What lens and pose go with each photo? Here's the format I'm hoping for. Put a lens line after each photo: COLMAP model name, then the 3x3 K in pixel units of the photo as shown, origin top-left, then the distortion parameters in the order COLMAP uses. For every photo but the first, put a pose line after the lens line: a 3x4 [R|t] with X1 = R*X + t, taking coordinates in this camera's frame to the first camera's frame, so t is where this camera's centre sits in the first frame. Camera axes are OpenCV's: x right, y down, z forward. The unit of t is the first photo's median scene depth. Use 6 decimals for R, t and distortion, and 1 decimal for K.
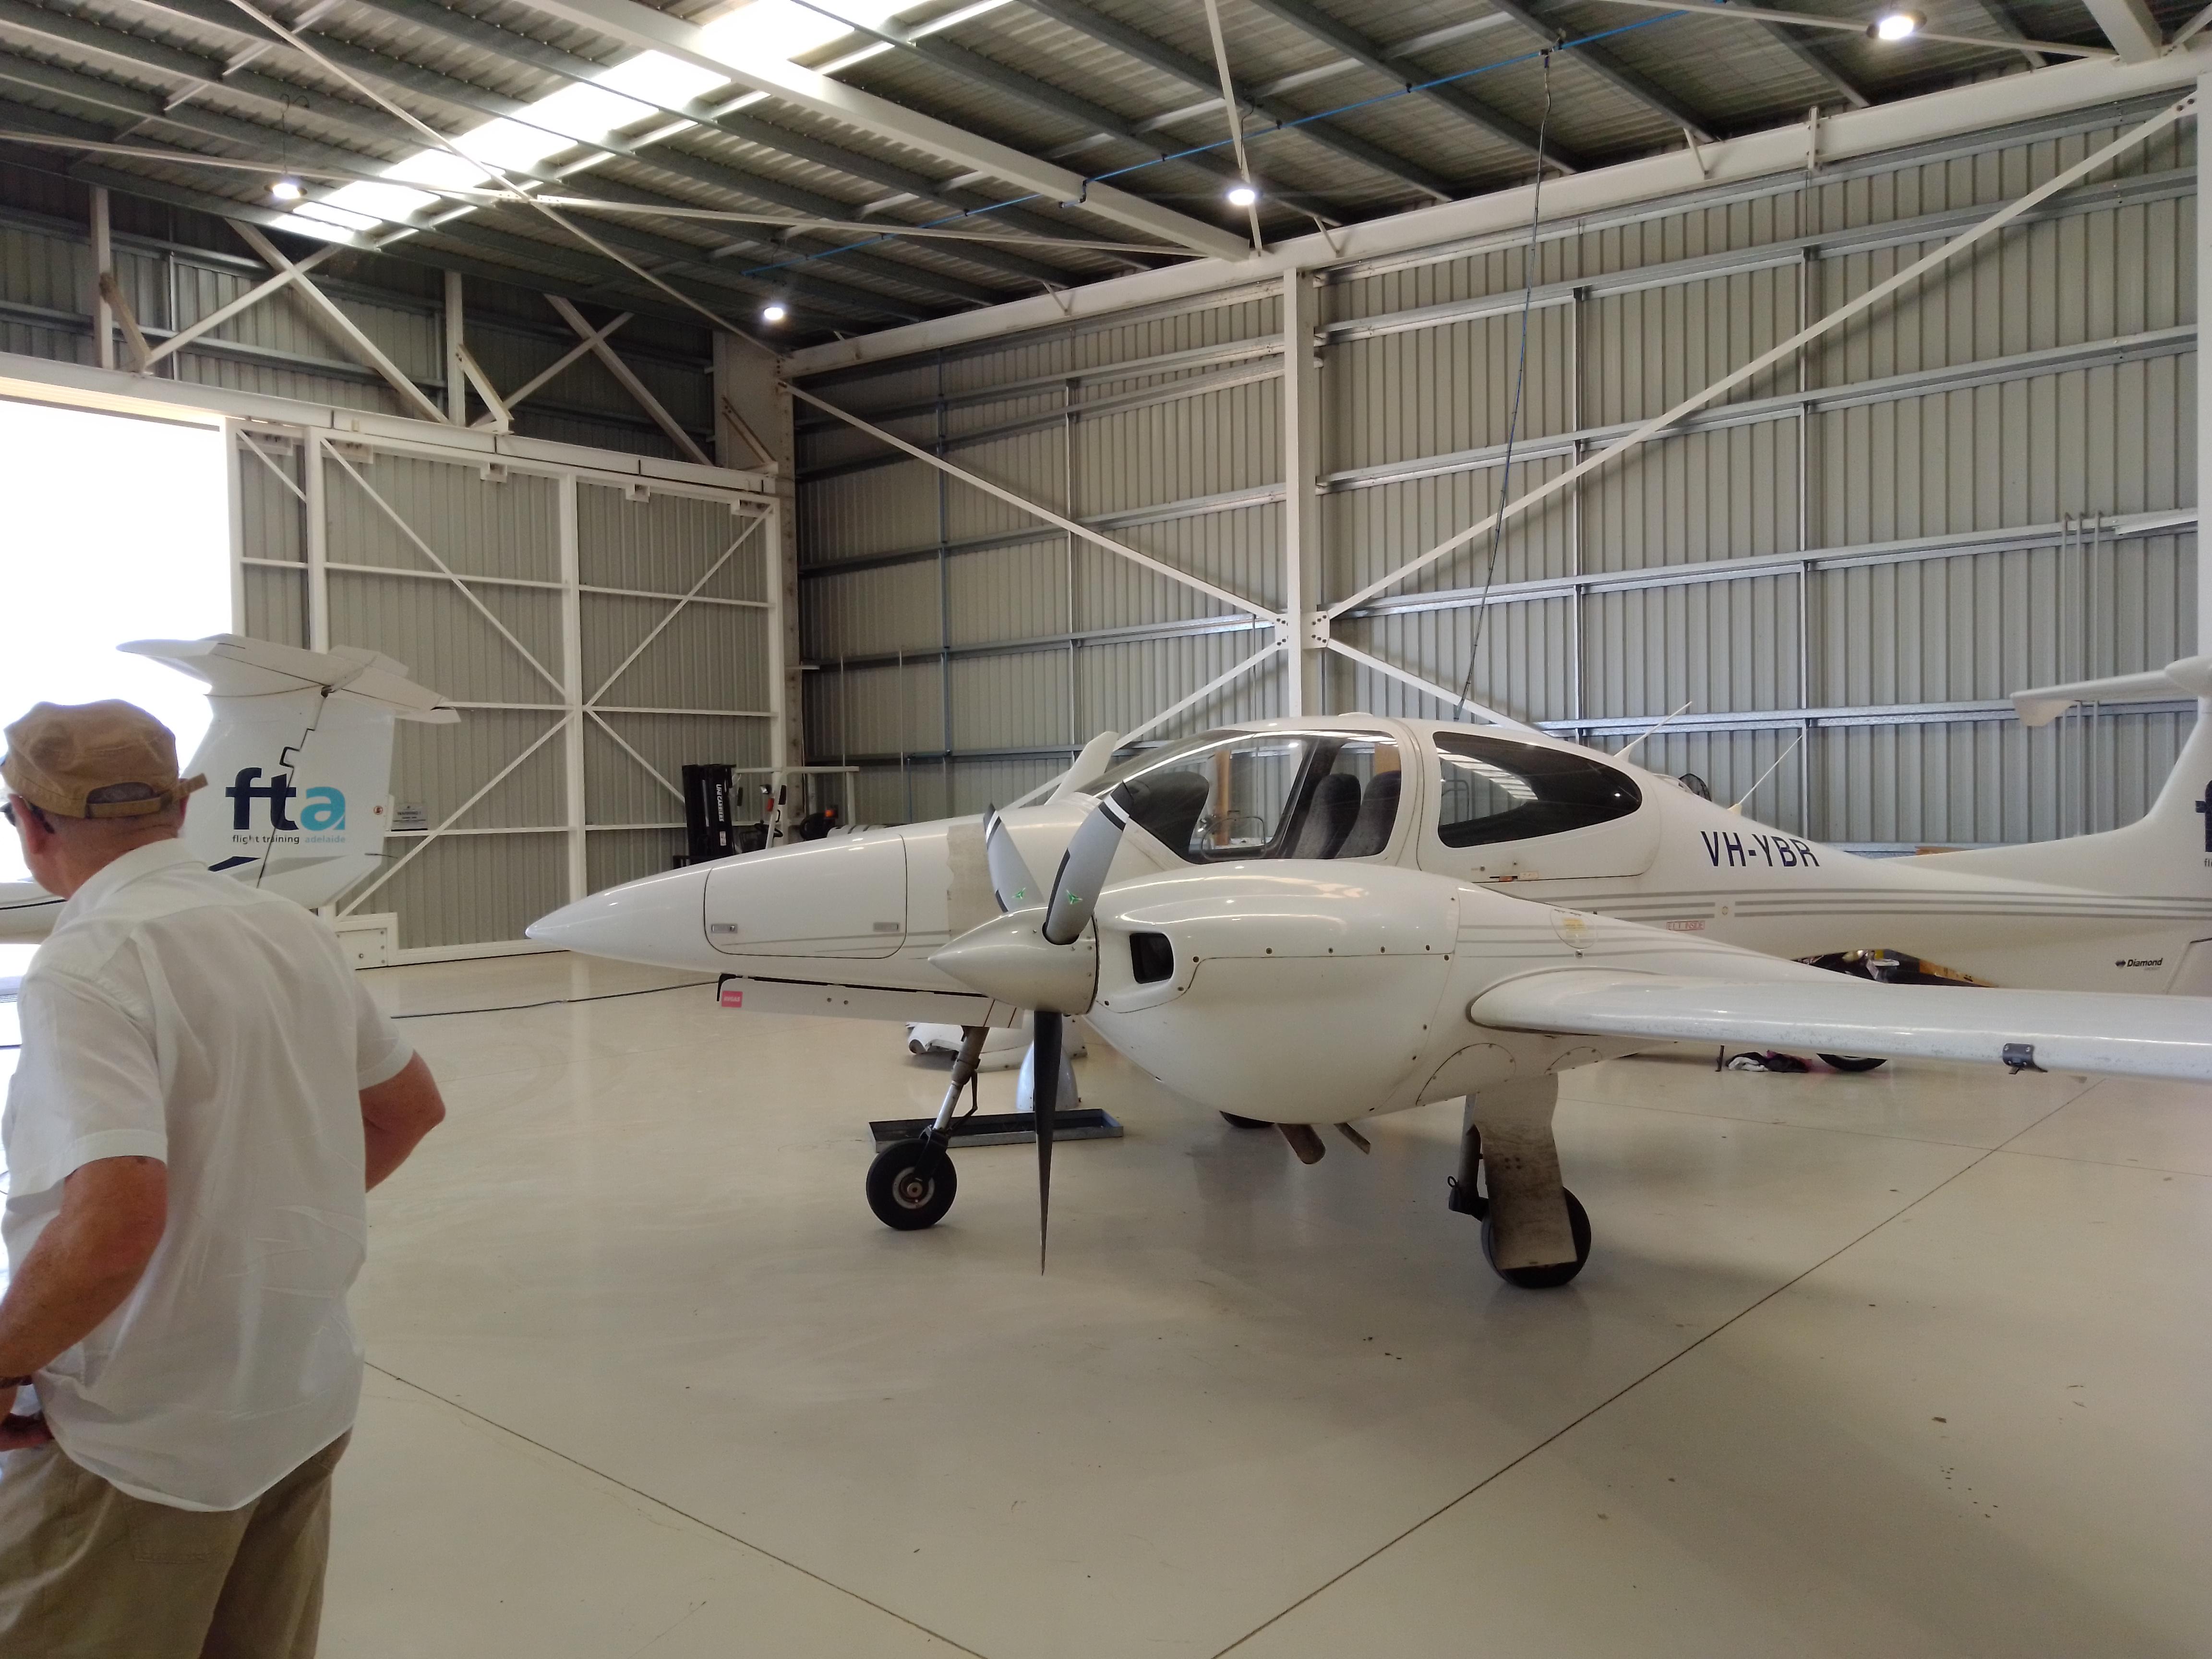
lens RADIAL K [[1664.7, 0, 1106.0], [0, 1664.7, 829.5], [0, 0, 1]] dist [0.025490, -0.021958]
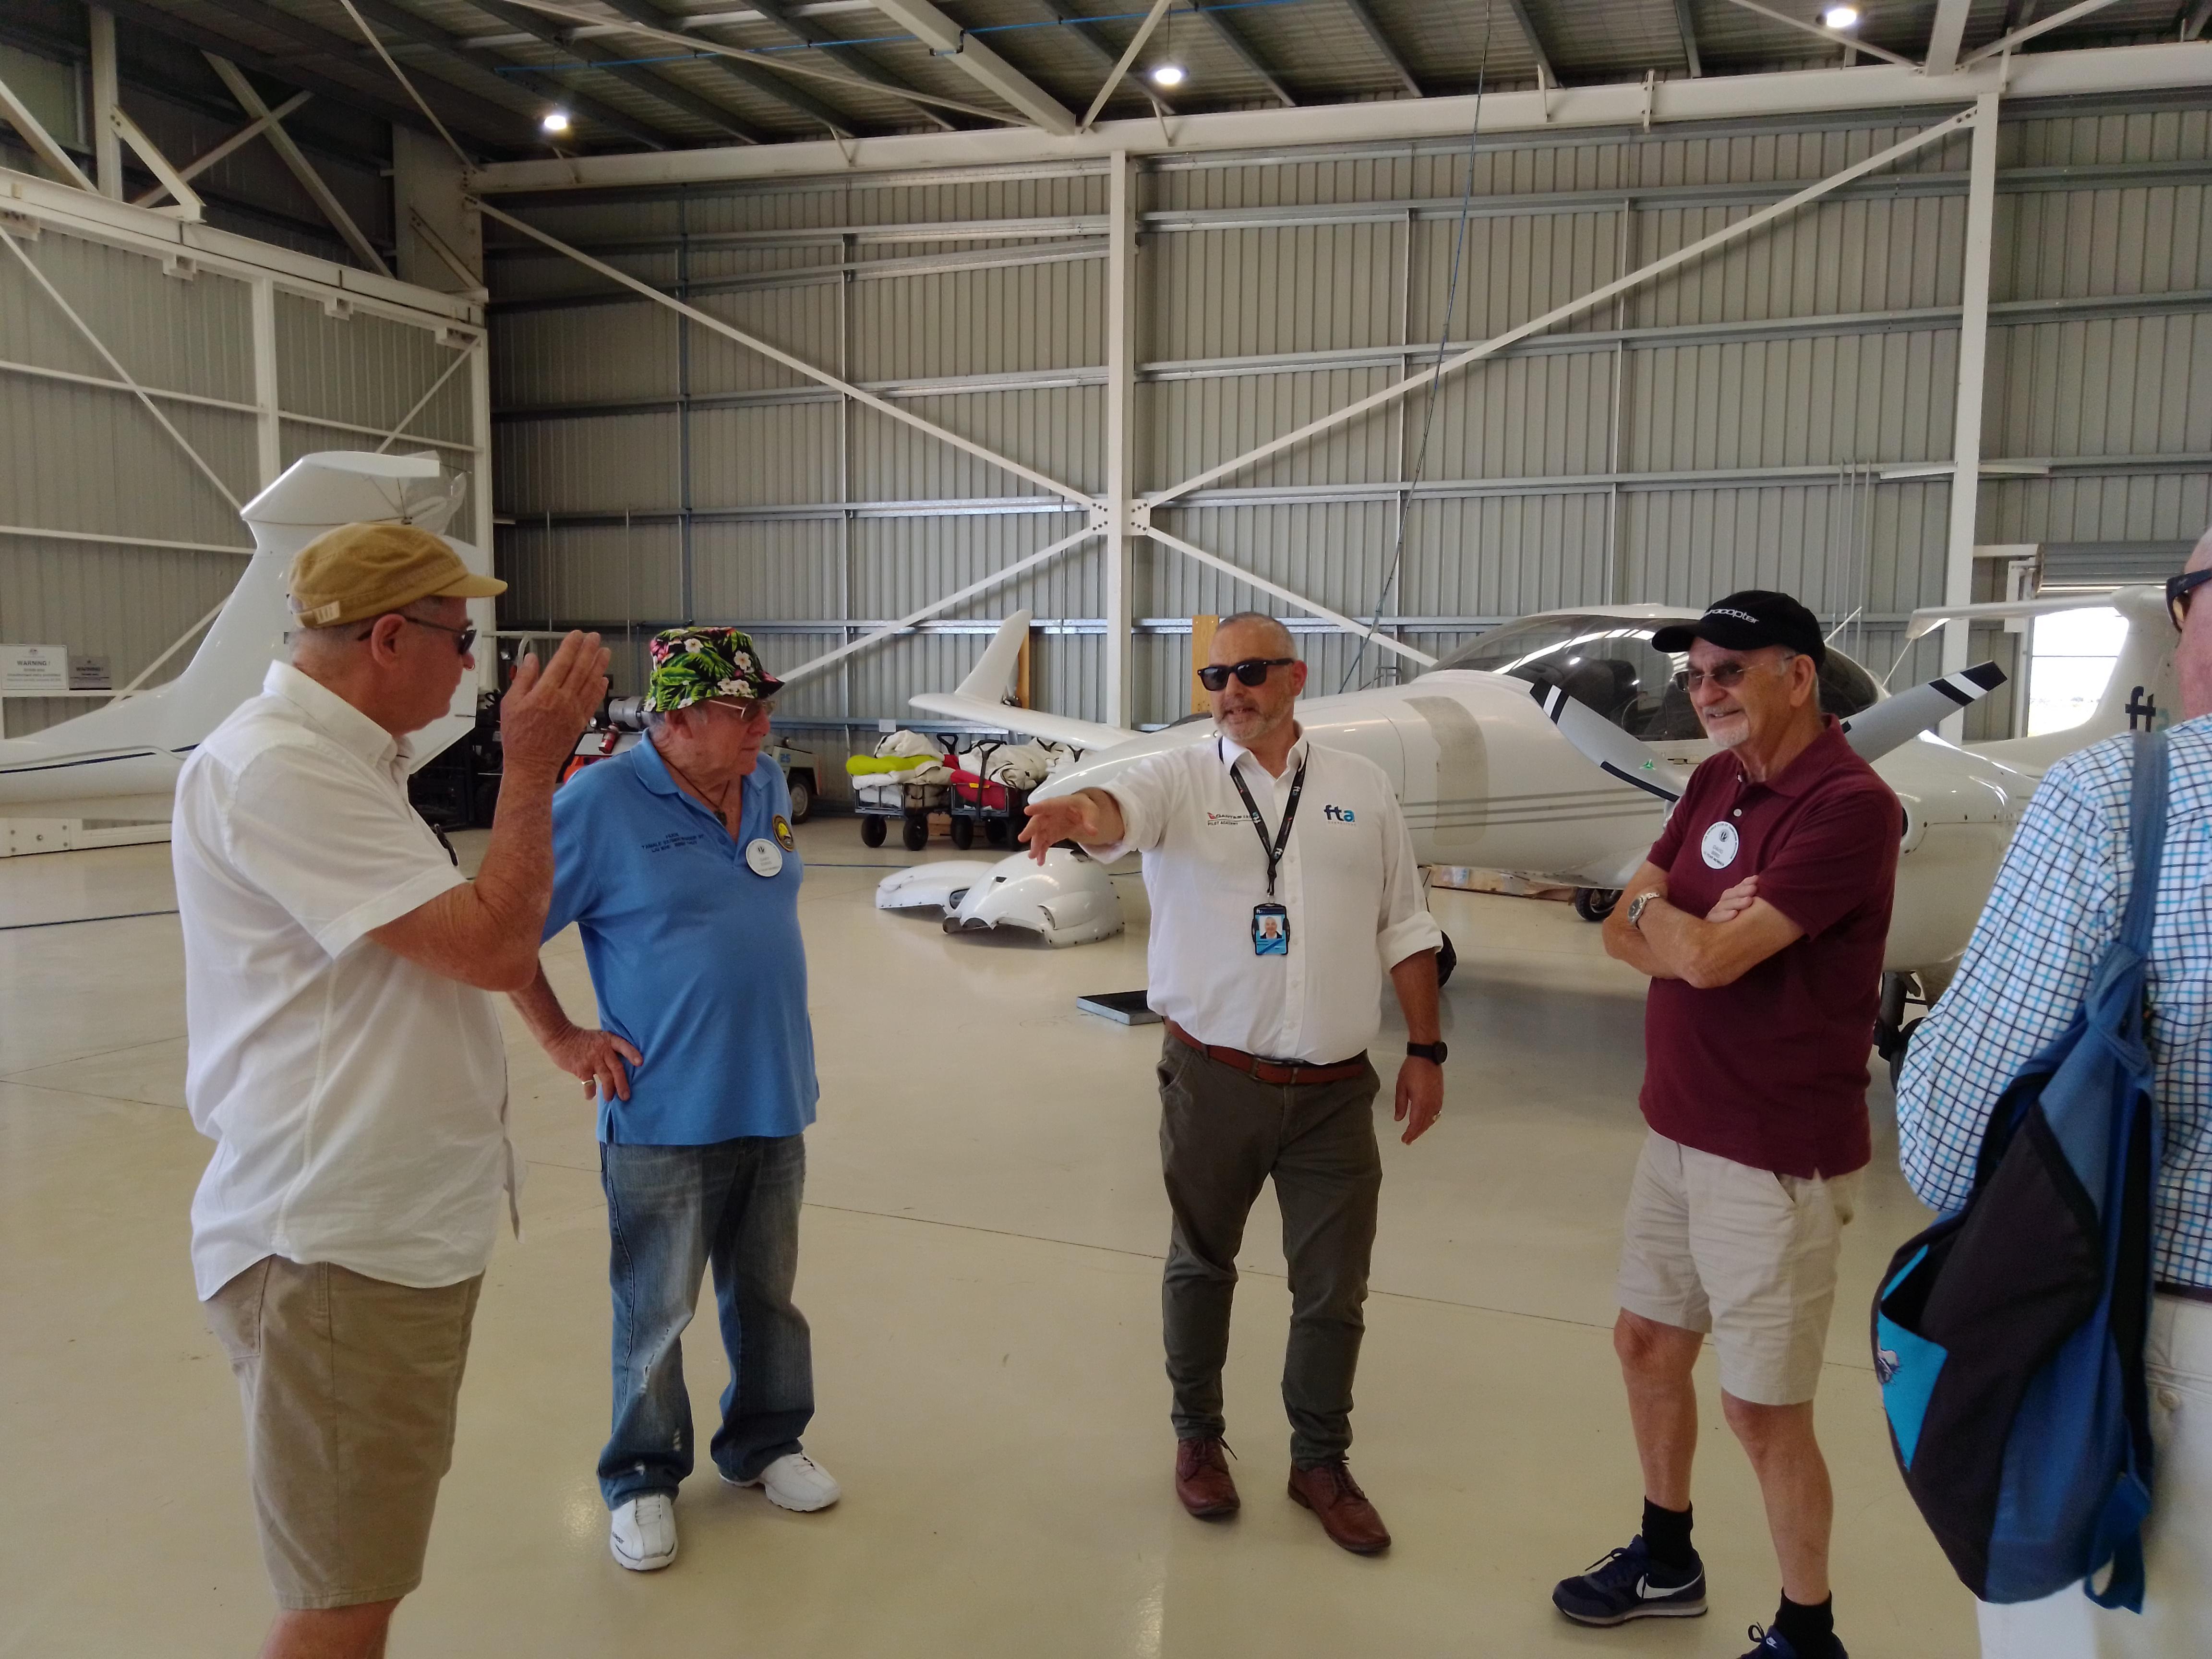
lens RADIAL K [[1658.2, 0, 1106.0], [0, 1658.2, 829.5], [0, 0, 1]] dist [0.017023, 0.000944]
pose [[0.943761, -0.001400, 0.330624, -0.234214], [-0.021366, 0.997643, 0.065214, 0.005890], [-0.329936, -0.068611, 0.941507, 0.034434]]
